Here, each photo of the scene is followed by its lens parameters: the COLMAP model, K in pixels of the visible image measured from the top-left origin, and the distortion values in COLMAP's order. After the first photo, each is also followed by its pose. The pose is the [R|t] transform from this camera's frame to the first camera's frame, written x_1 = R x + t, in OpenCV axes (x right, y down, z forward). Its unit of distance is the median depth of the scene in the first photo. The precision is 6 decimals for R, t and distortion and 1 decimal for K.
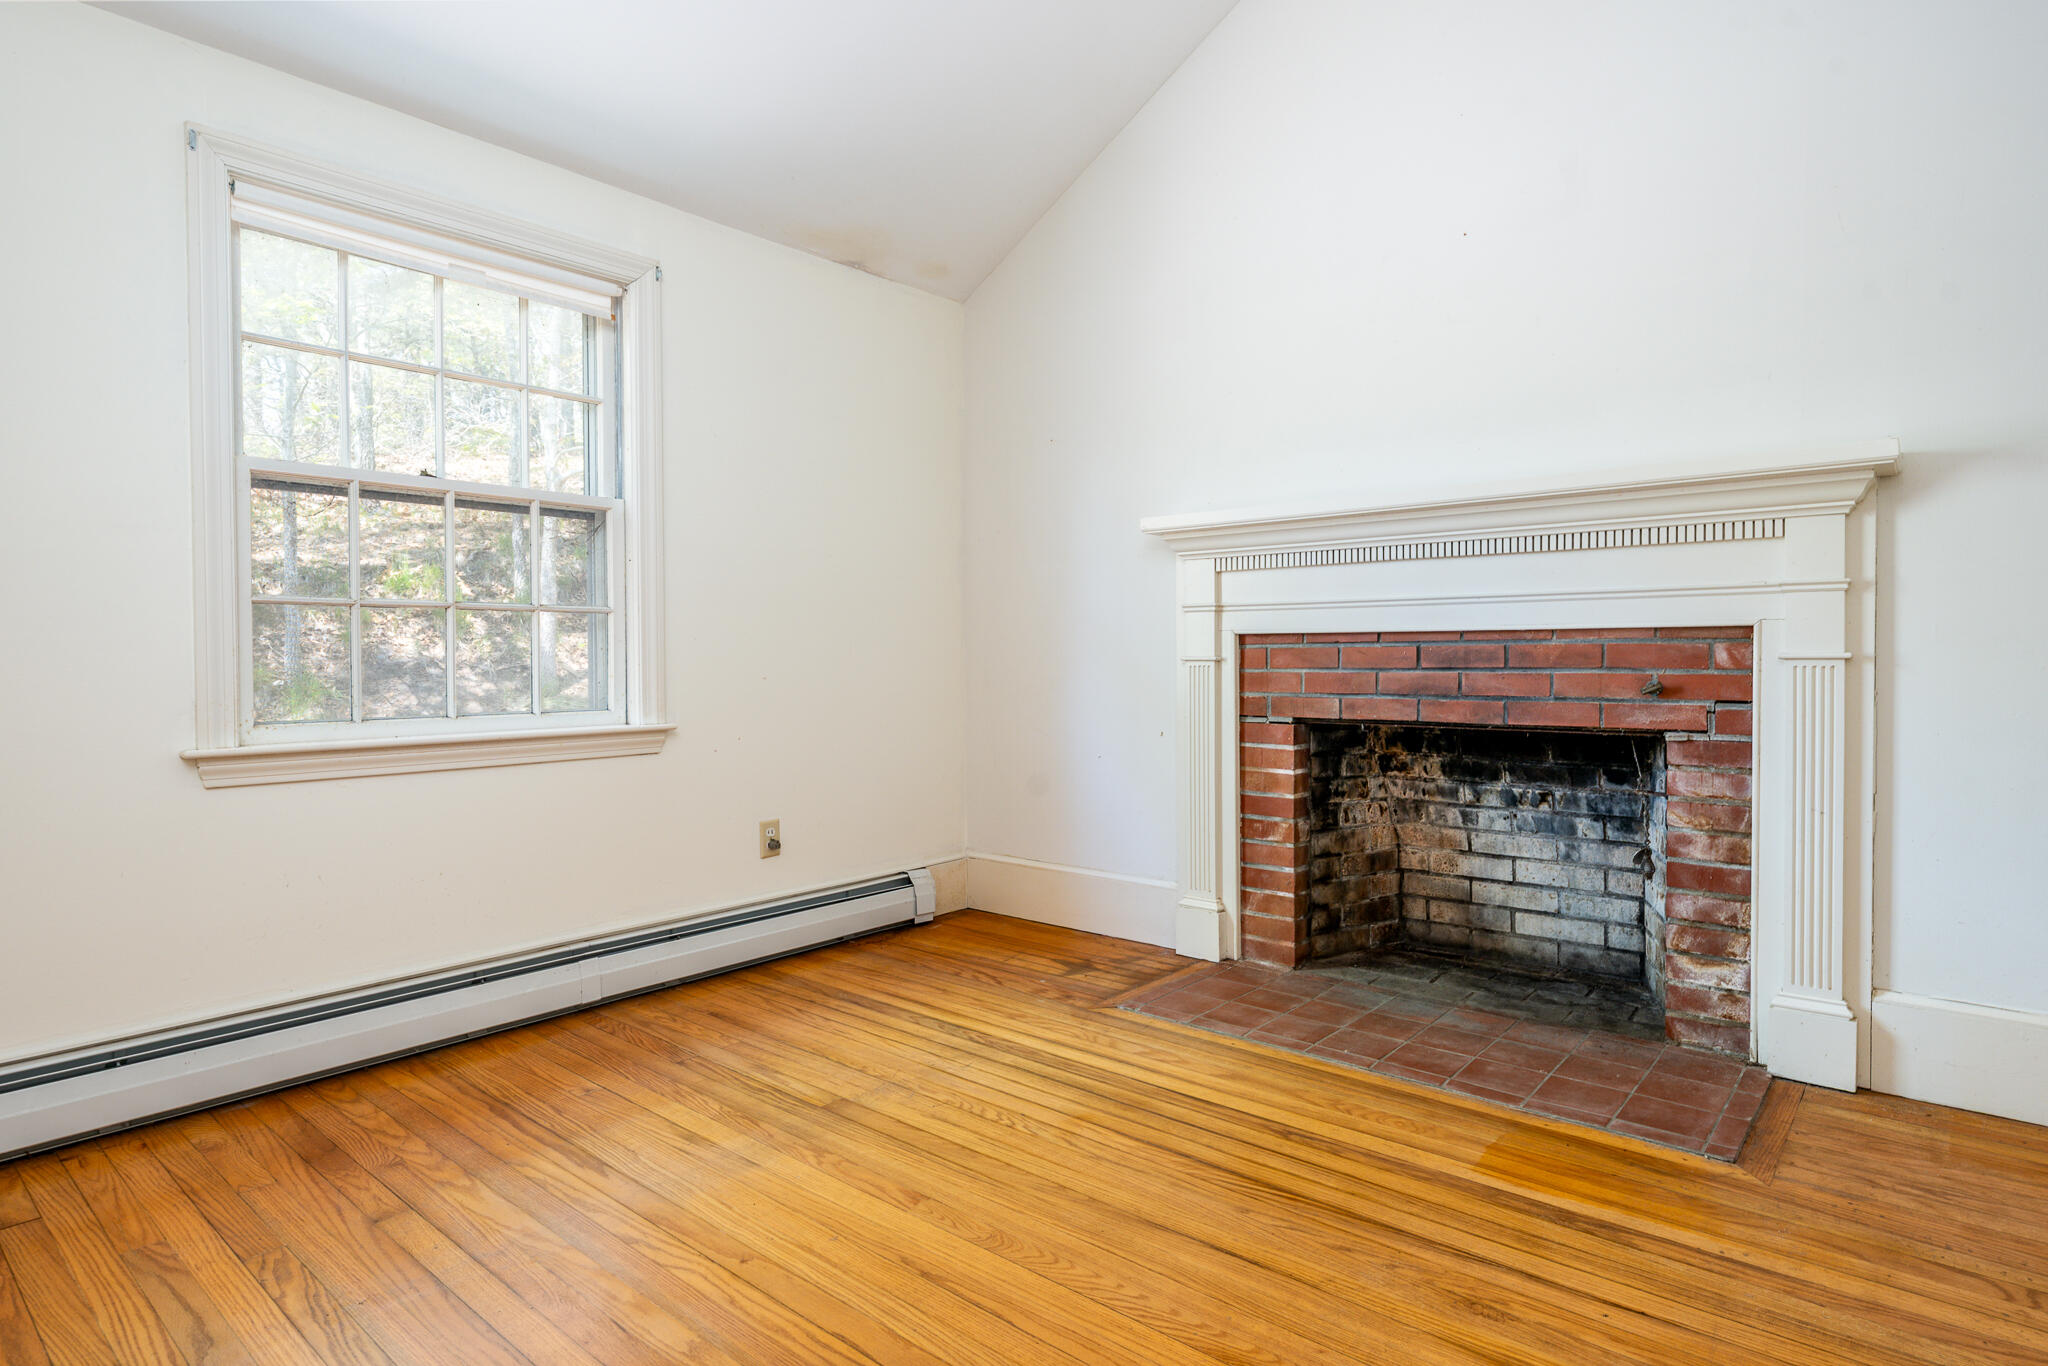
lens RADIAL K [[1095.0, 0, 974.1], [0, 1095.0, 680.7], [0, 0, 1]] dist [0.001299, -0.001016]
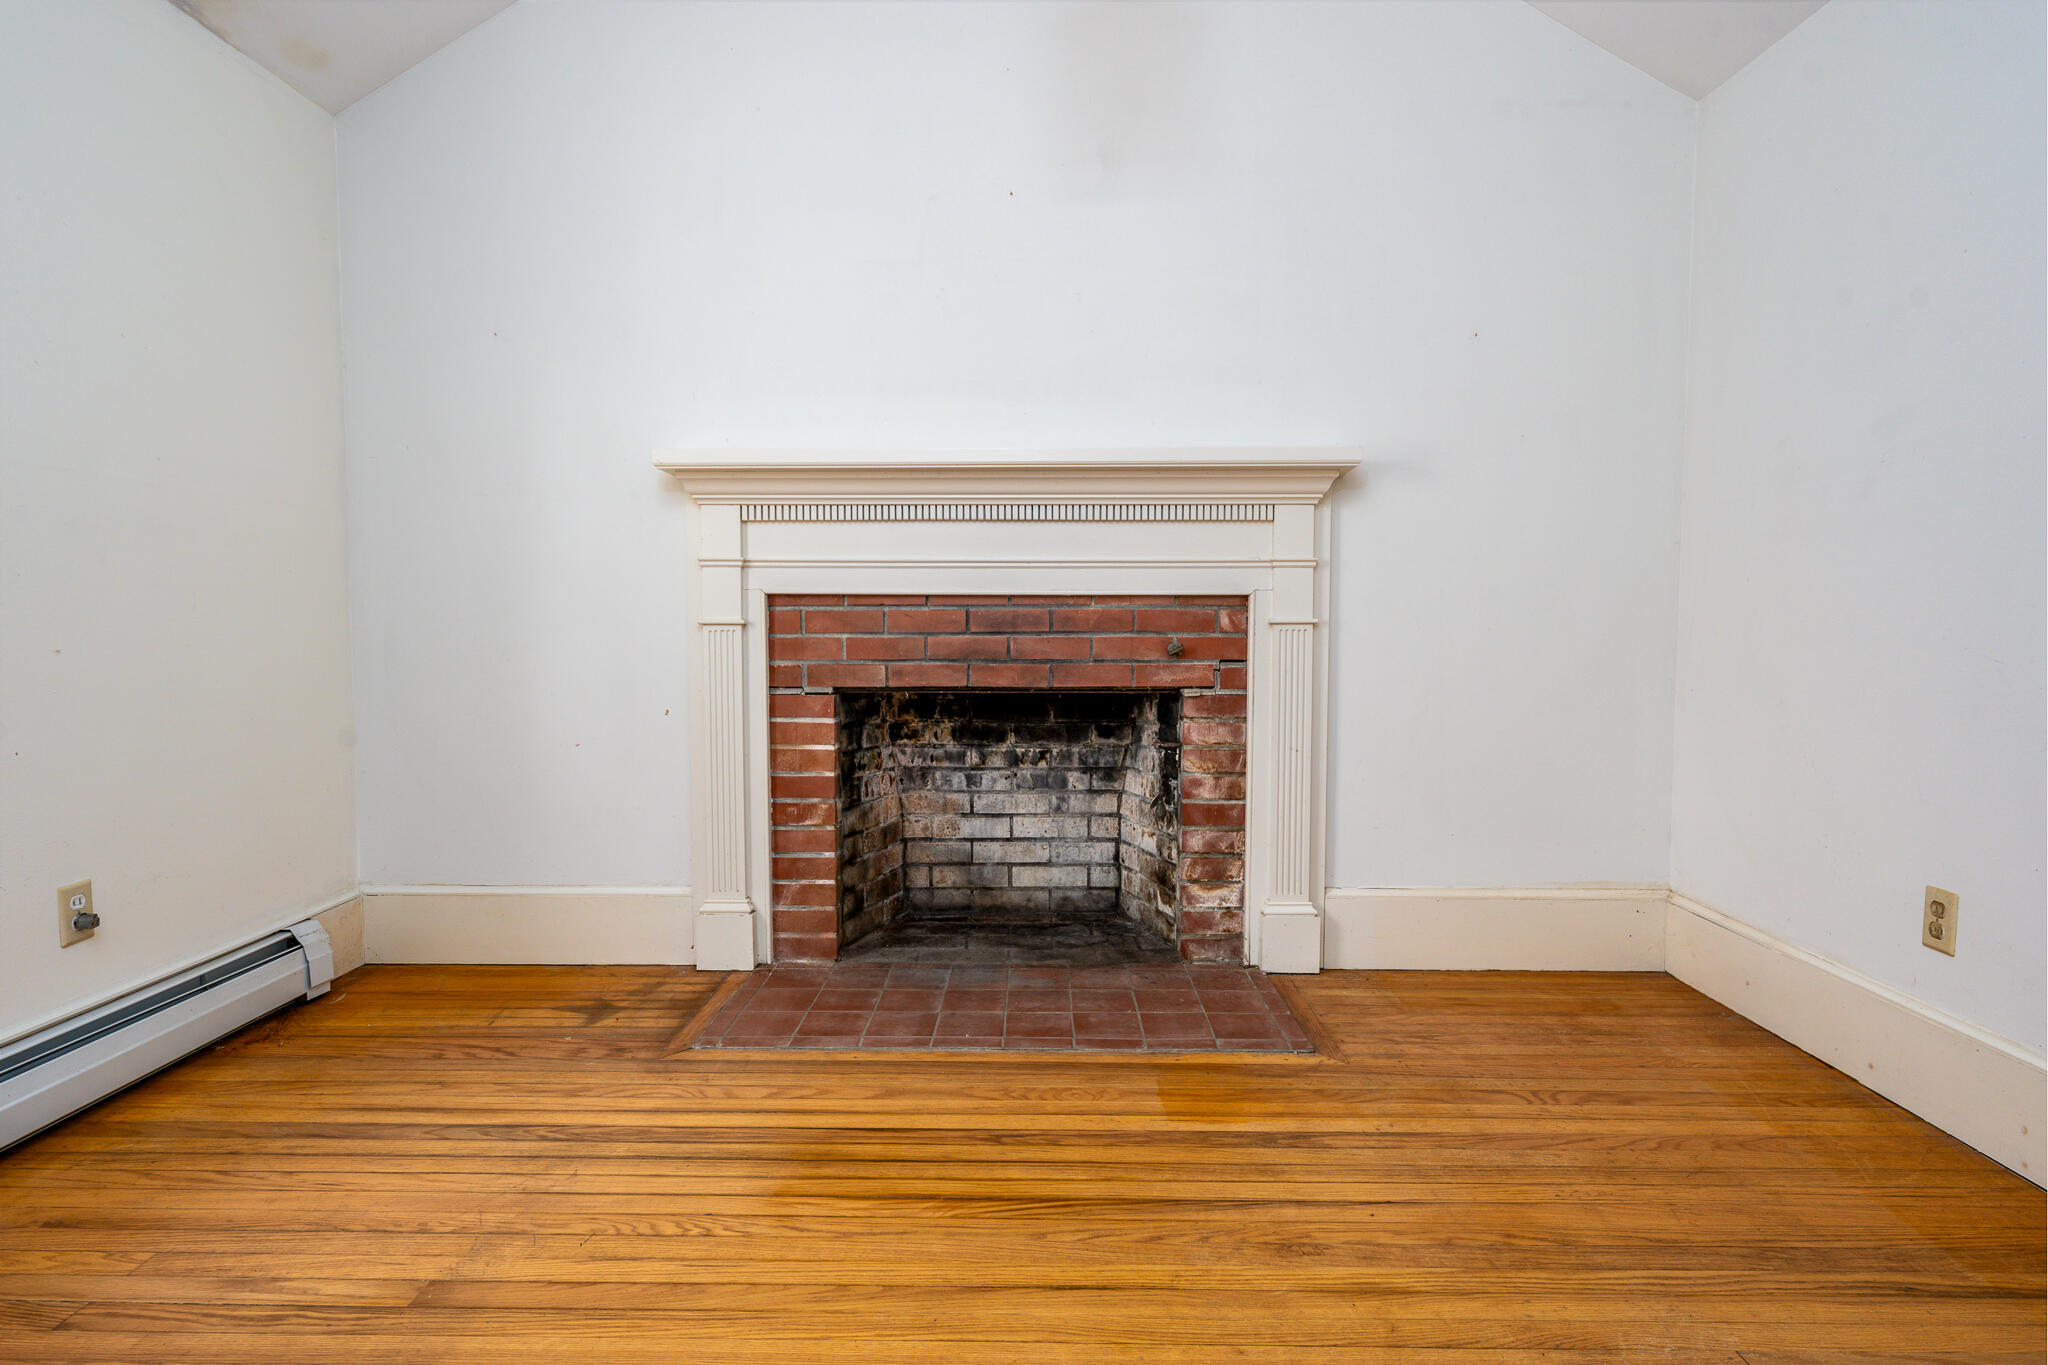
lens RADIAL K [[1146.0, 0, 1026.0], [0, 1146.0, 686.2], [0, 0, 1]] dist [0.001925, -0.001082]
pose [[0.756123, -0.032884, 0.653603, -0.228112], [0.010675, 0.999224, 0.037924, -0.001715], [-0.654343, -0.021698, 0.755887, 0.192784]]
